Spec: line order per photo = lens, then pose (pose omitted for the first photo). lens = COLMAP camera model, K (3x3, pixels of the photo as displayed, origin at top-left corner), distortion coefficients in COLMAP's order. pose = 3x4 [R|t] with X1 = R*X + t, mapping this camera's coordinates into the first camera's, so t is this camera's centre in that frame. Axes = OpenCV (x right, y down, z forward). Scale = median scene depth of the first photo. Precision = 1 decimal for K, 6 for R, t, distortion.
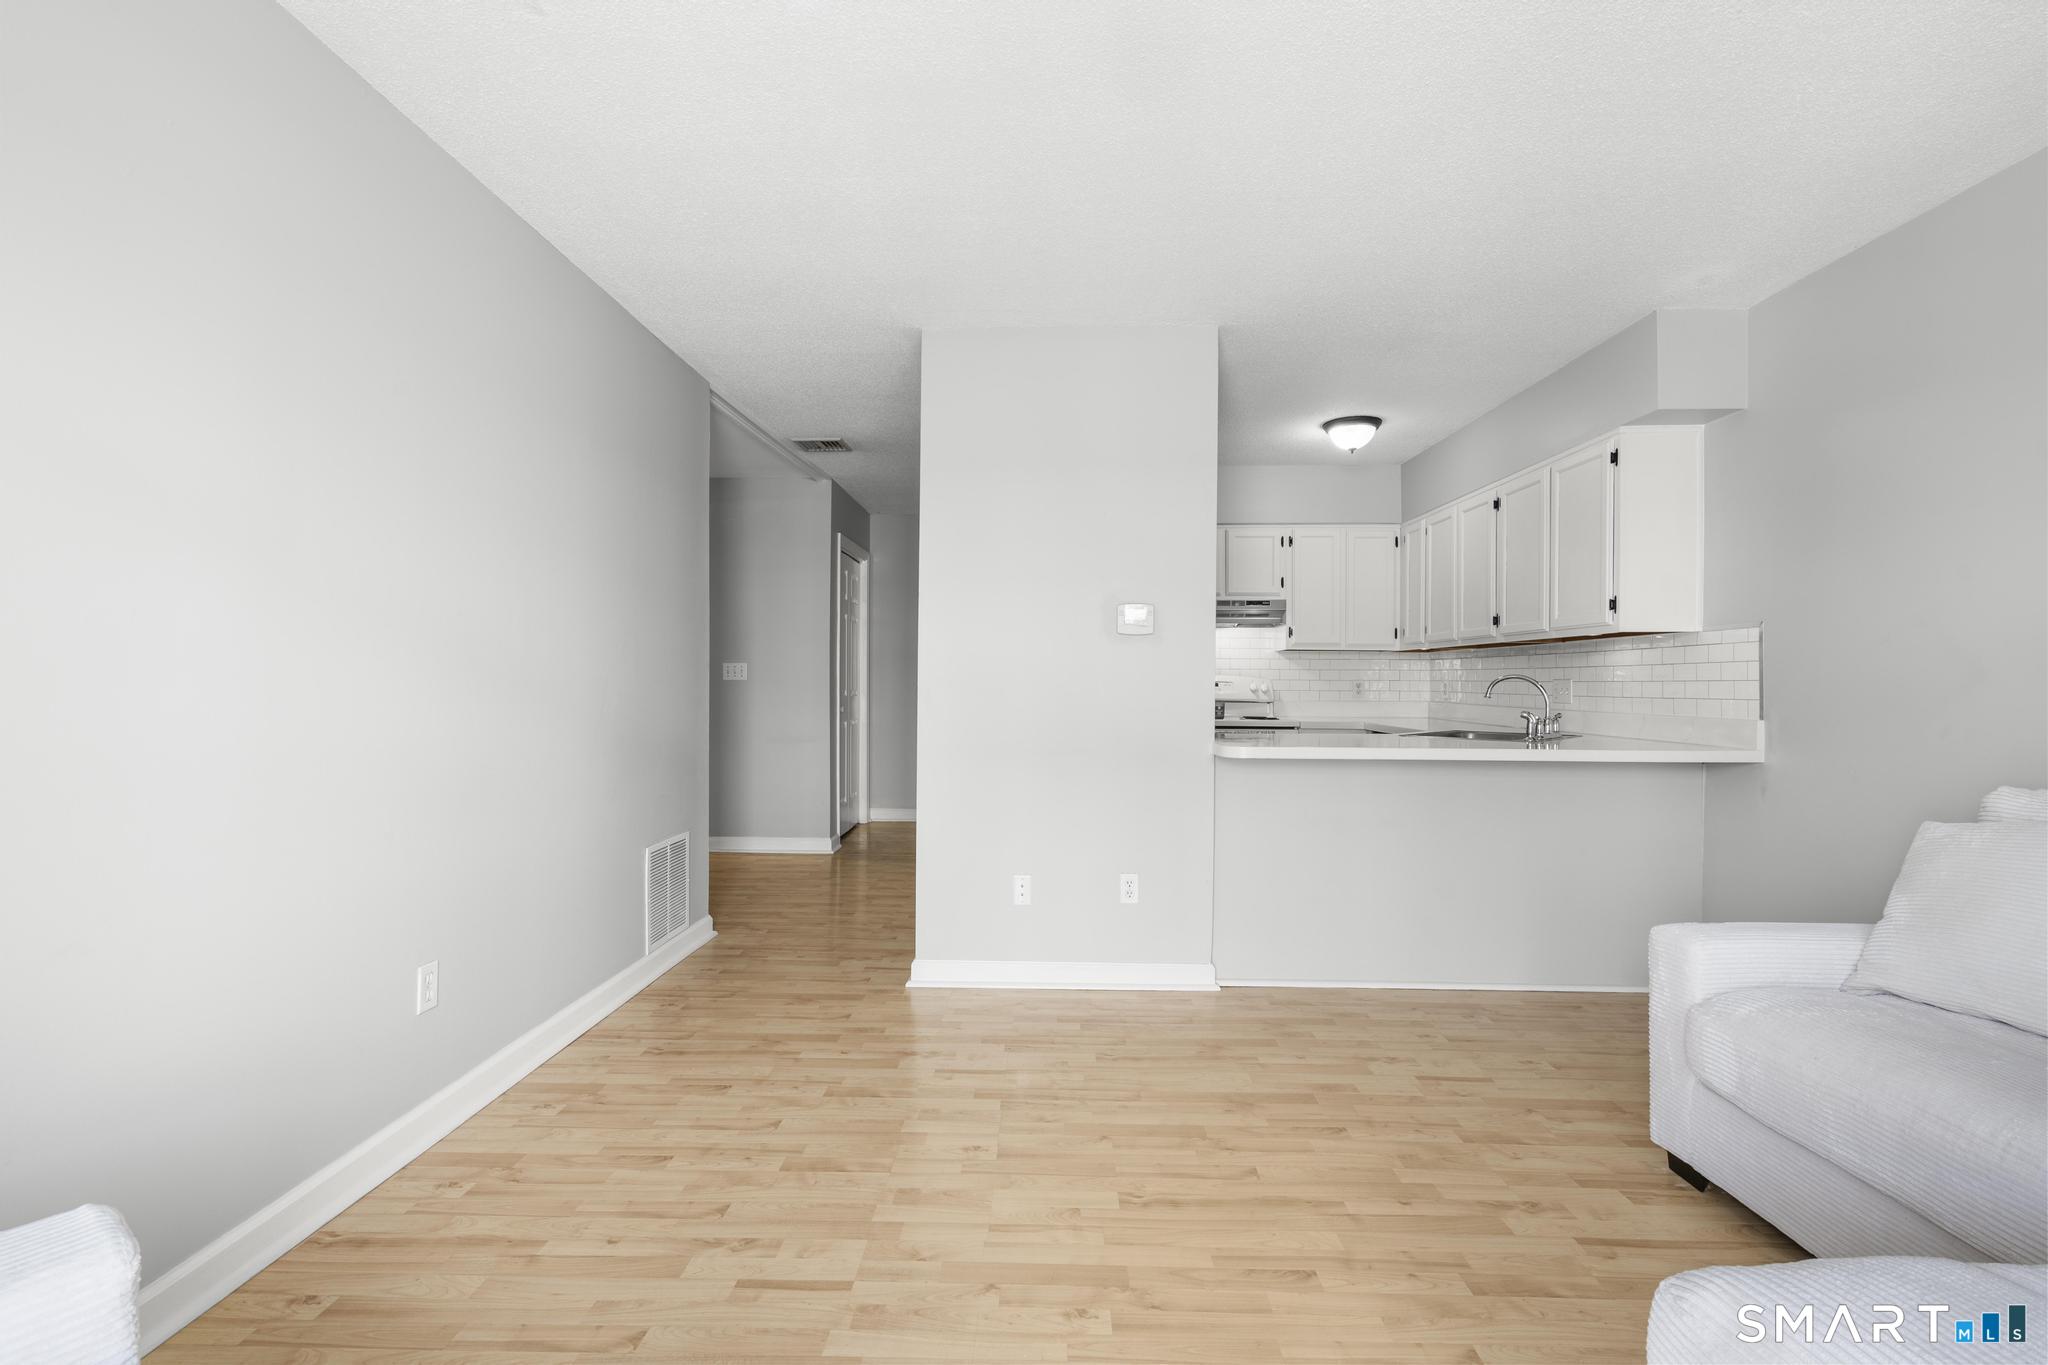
lens RADIAL K [[915.3, 0, 1015.3], [0, 915.3, 685.2], [0, 0, 1]] dist [-0.007797, 0.003186]
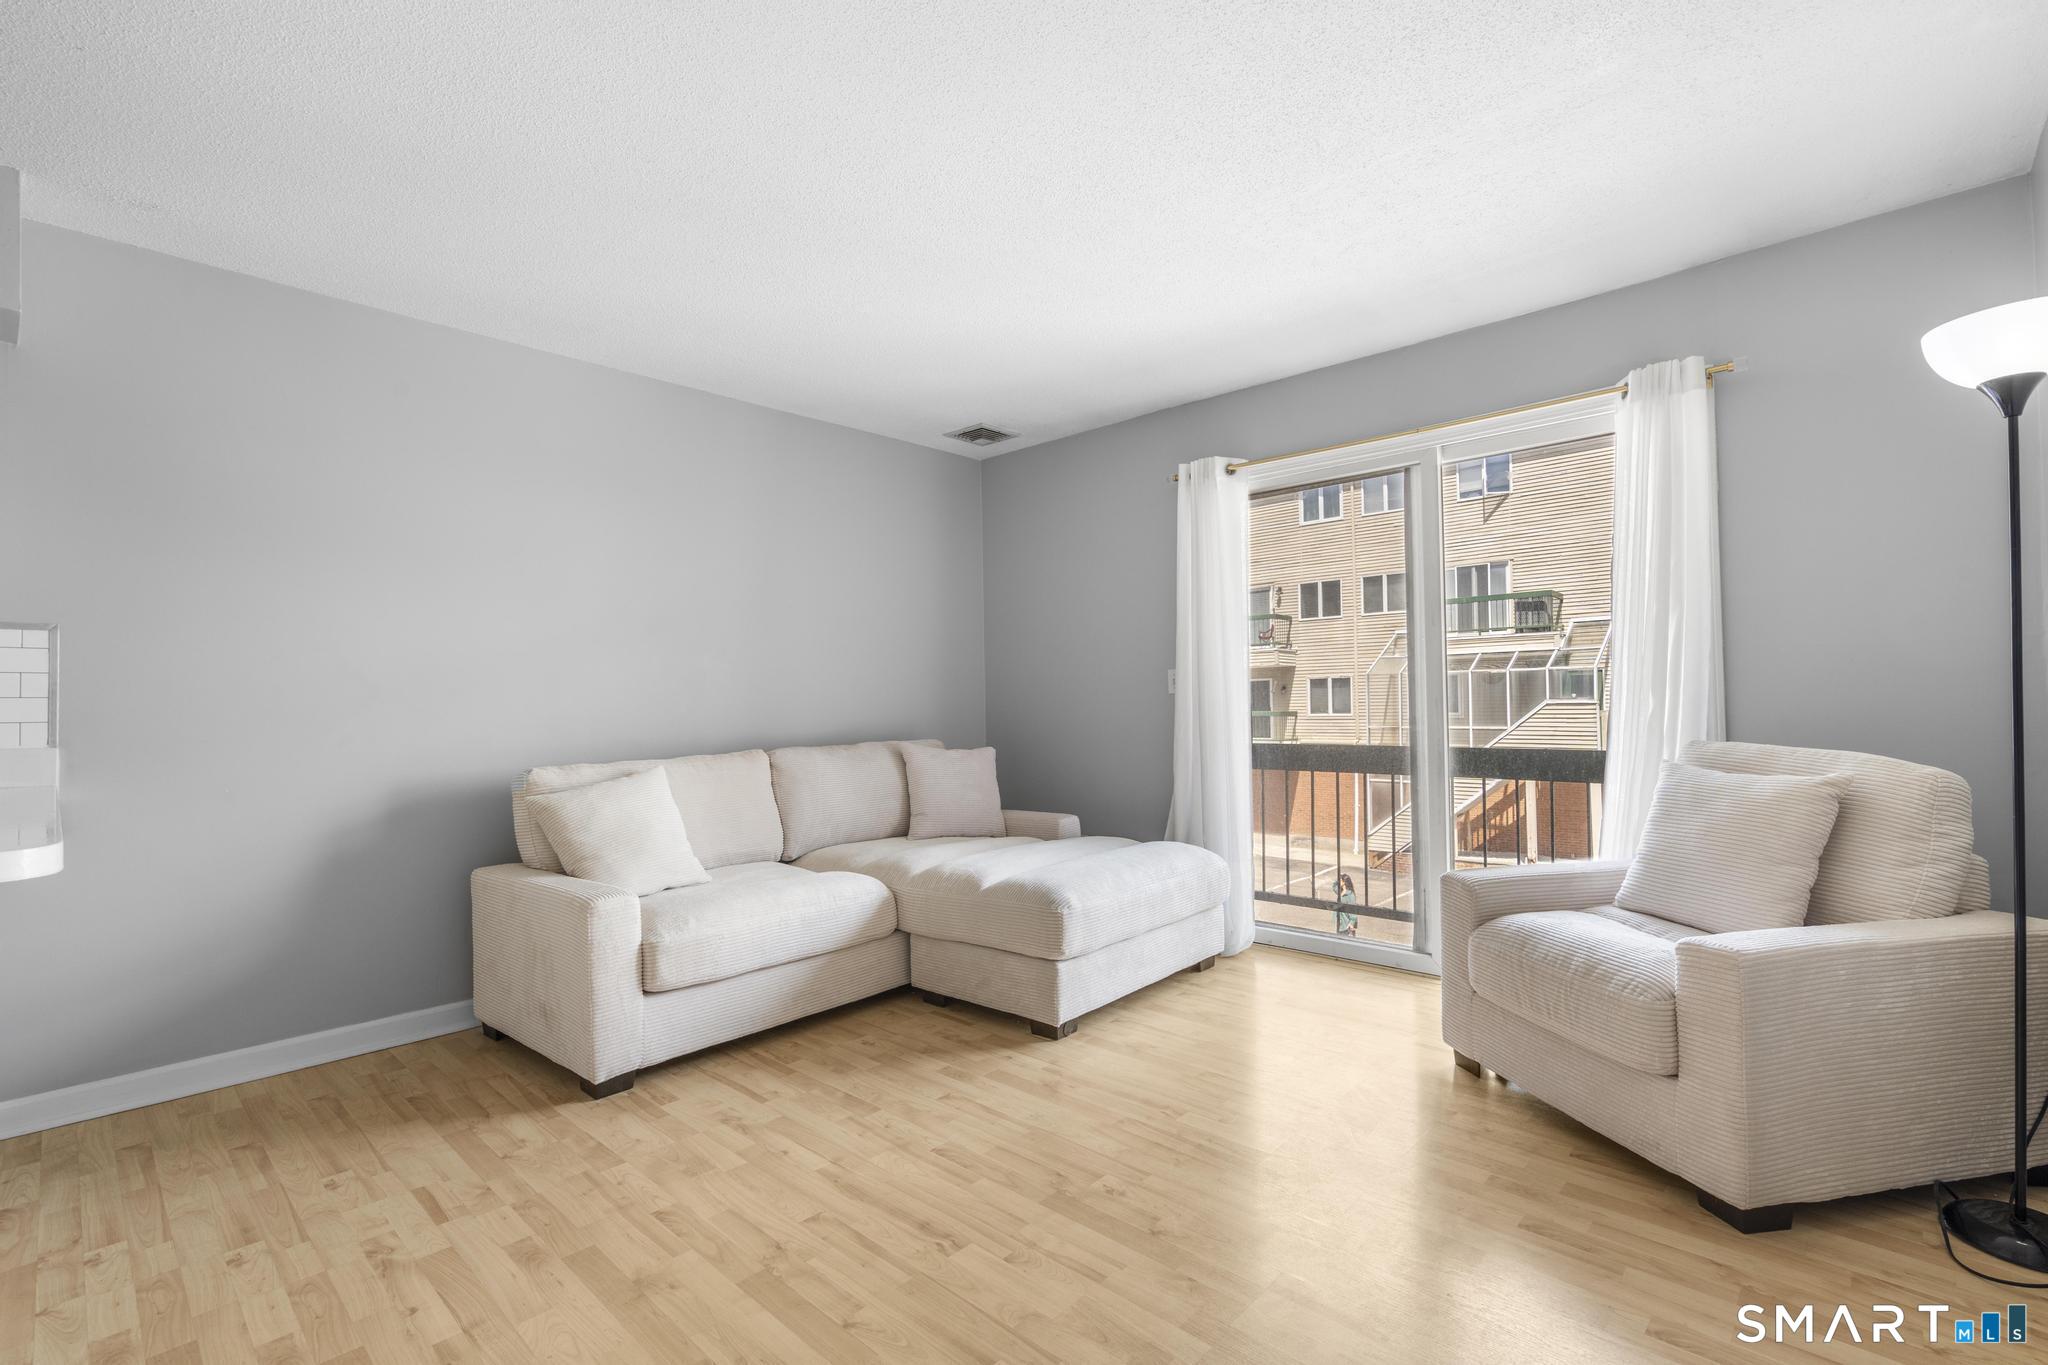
lens RADIAL K [[915.3, 0, 1025.6], [0, 915.3, 691.5], [0, 0, 1]] dist [-0.007797, 0.003186]
pose [[-0.754586, 0.019466, 0.655912, -0.493647], [0.011485, 0.999799, -0.016458, 0.015943], [-0.656100, -0.004886, -0.754658, 1.482856]]
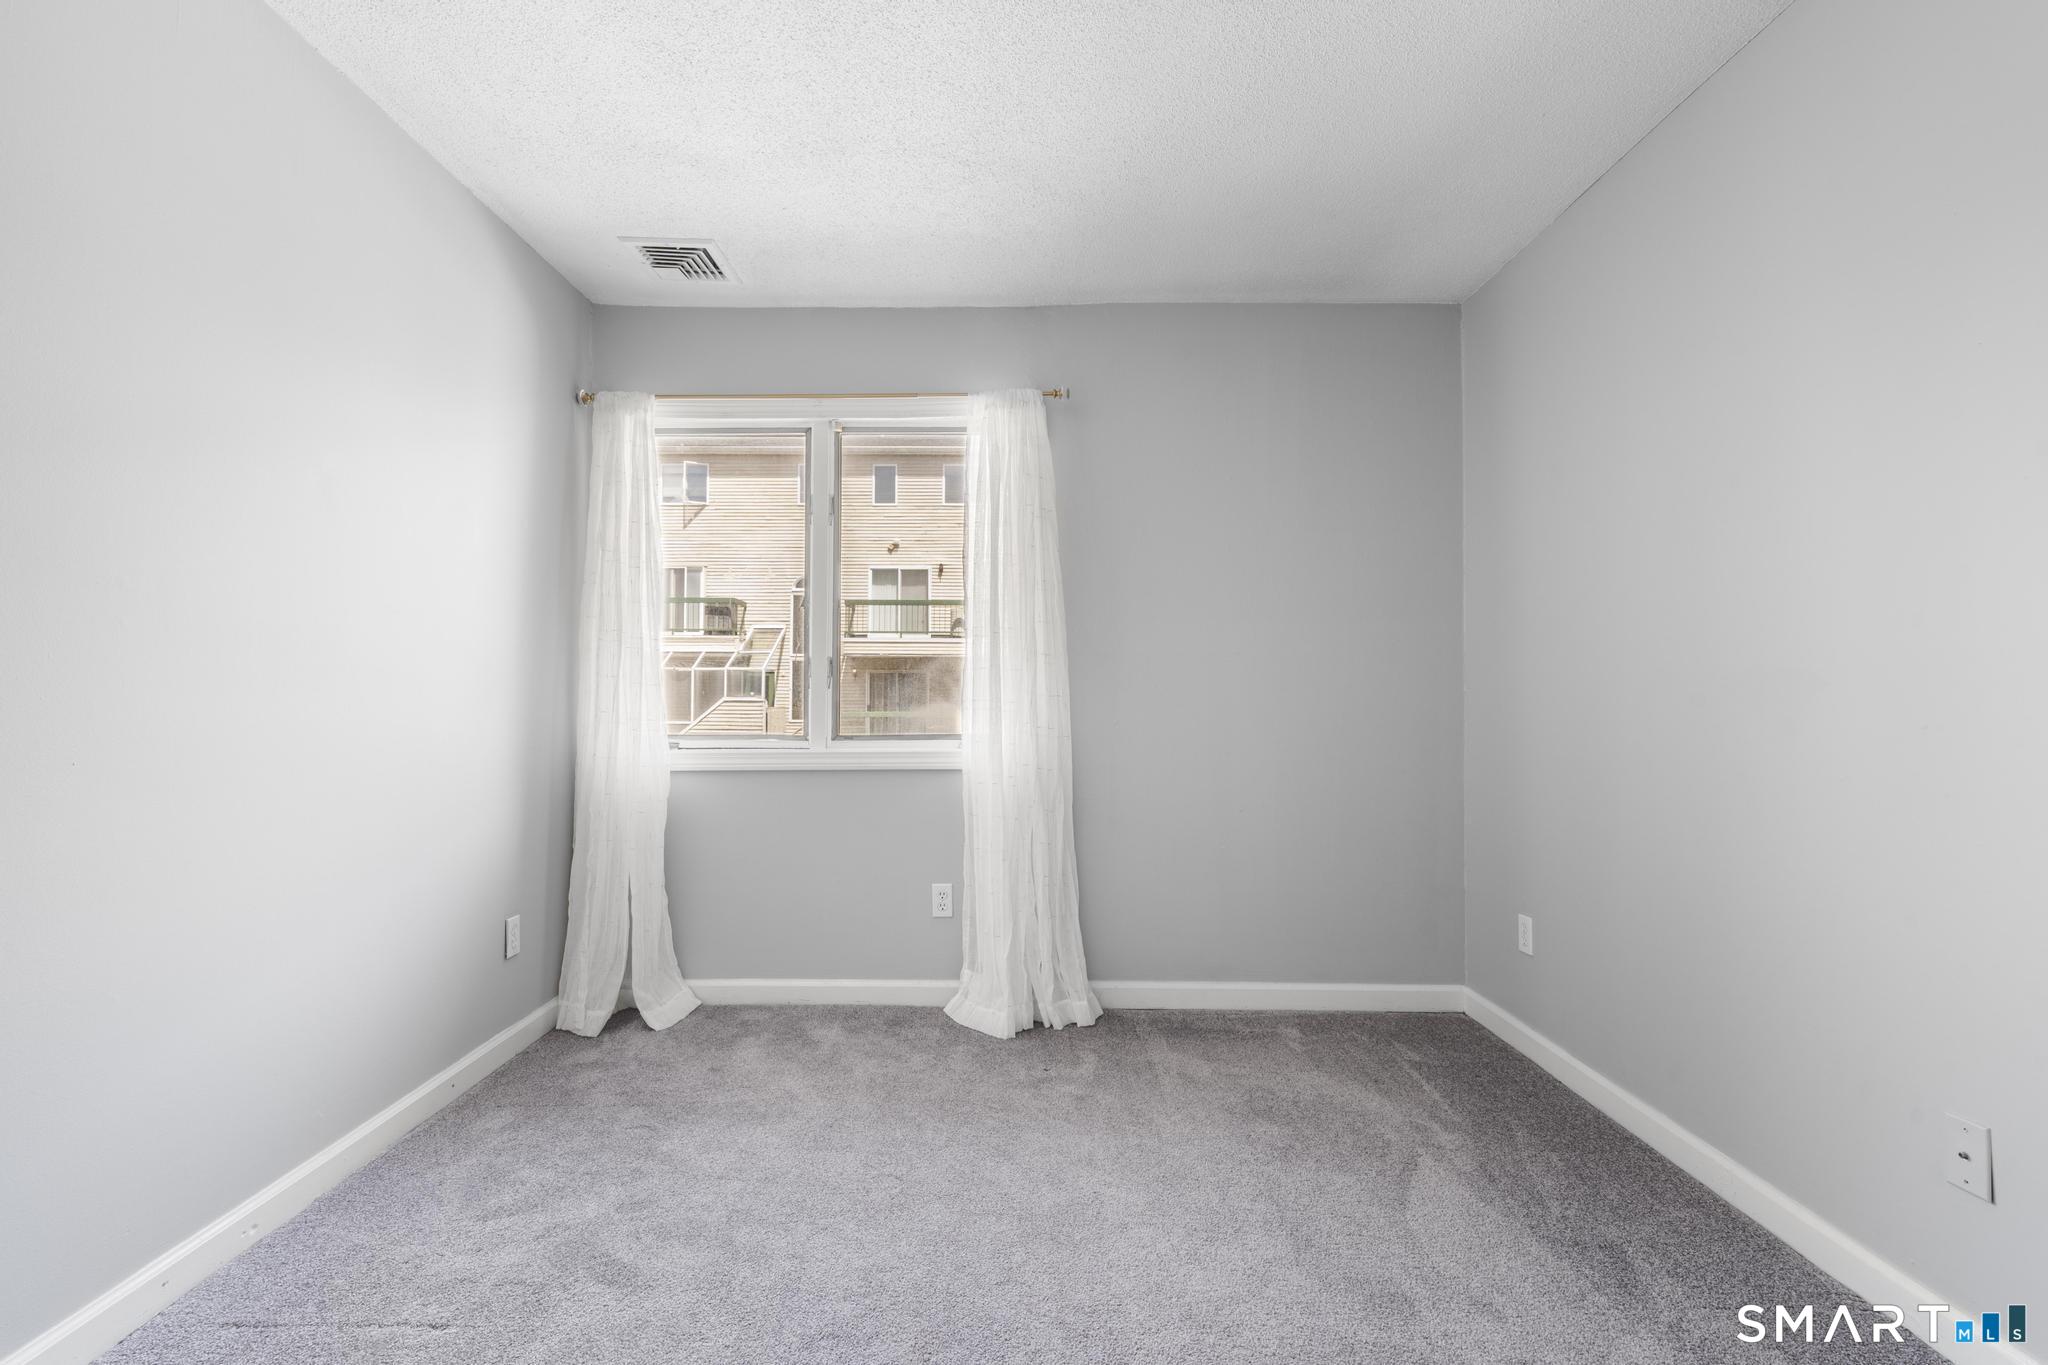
lens RADIAL K [[915.3, 0, 1011.3], [0, 915.3, 692.0], [0, 0, 1]] dist [-0.007797, 0.003186]
pose [[-0.999381, -0.006102, -0.034656, -1.329883], [-0.005822, 0.999950, -0.008171, 0.018635], [0.034704, -0.007964, -0.999366, 1.339429]]
